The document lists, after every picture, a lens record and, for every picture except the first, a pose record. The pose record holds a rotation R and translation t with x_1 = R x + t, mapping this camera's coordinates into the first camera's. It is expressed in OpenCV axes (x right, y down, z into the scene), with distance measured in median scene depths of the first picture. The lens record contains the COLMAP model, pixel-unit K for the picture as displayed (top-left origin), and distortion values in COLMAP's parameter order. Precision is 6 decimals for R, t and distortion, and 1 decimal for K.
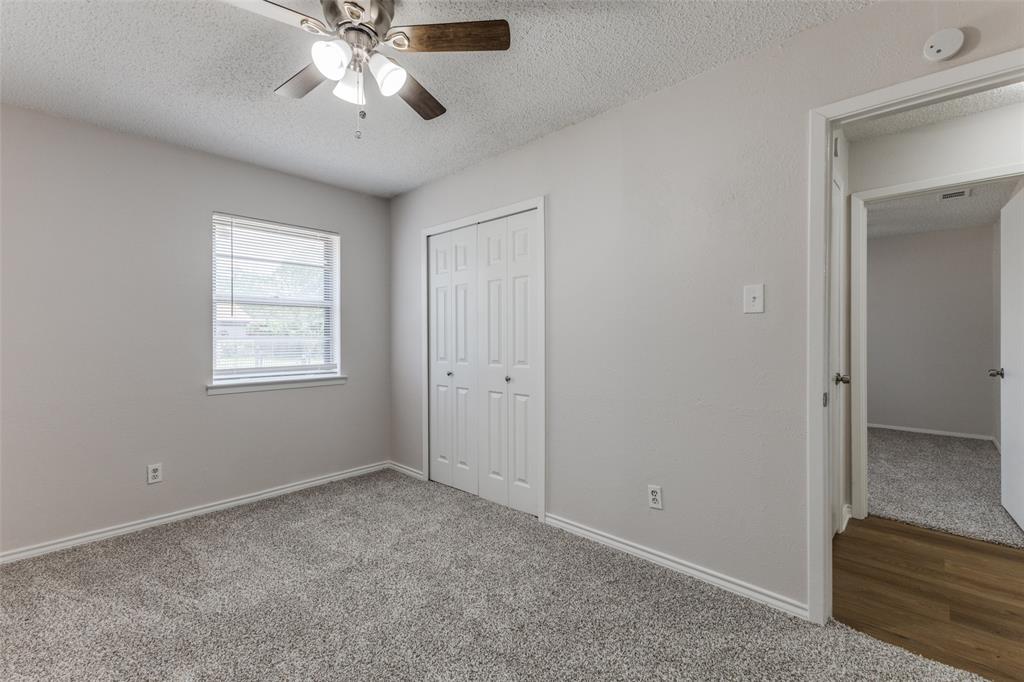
lens RADIAL K [[443.1, 0, 512.0], [0, 443.1, 341.0], [0, 0, 1]] dist [0.009202, -0.000667]
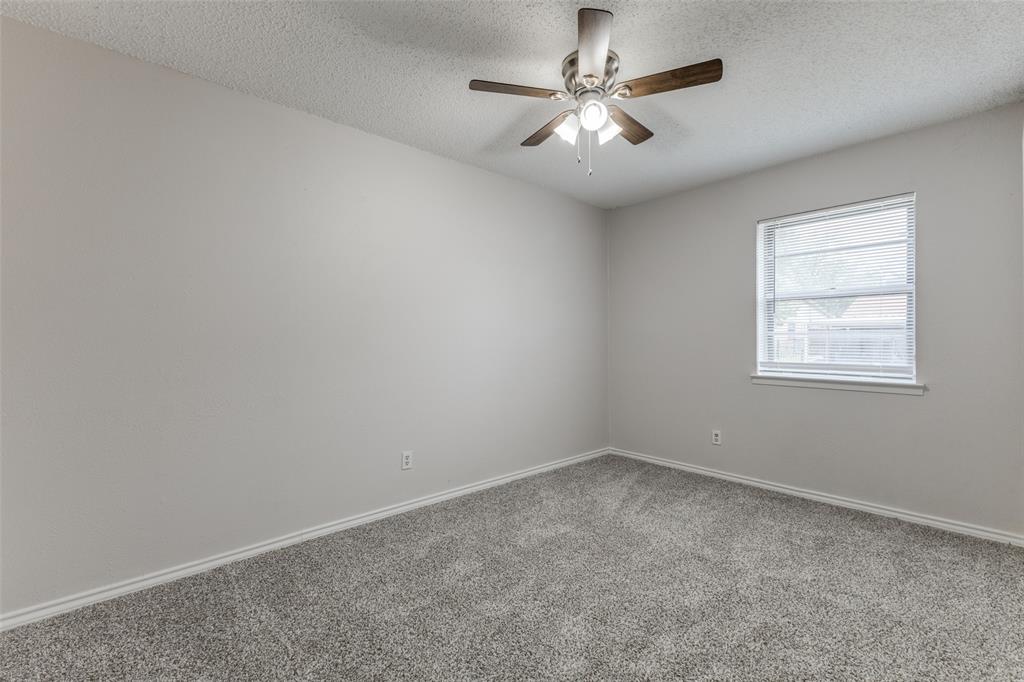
lens RADIAL K [[443.1, 0, 512.0], [0, 443.1, 341.0], [0, 0, 1]] dist [0.009202, -0.000667]
pose [[-0.099337, 0.009591, -0.995008, 0.513426], [-0.000583, 0.999953, 0.009697, 0.001213], [0.995054, 0.001543, -0.099327, 0.491584]]
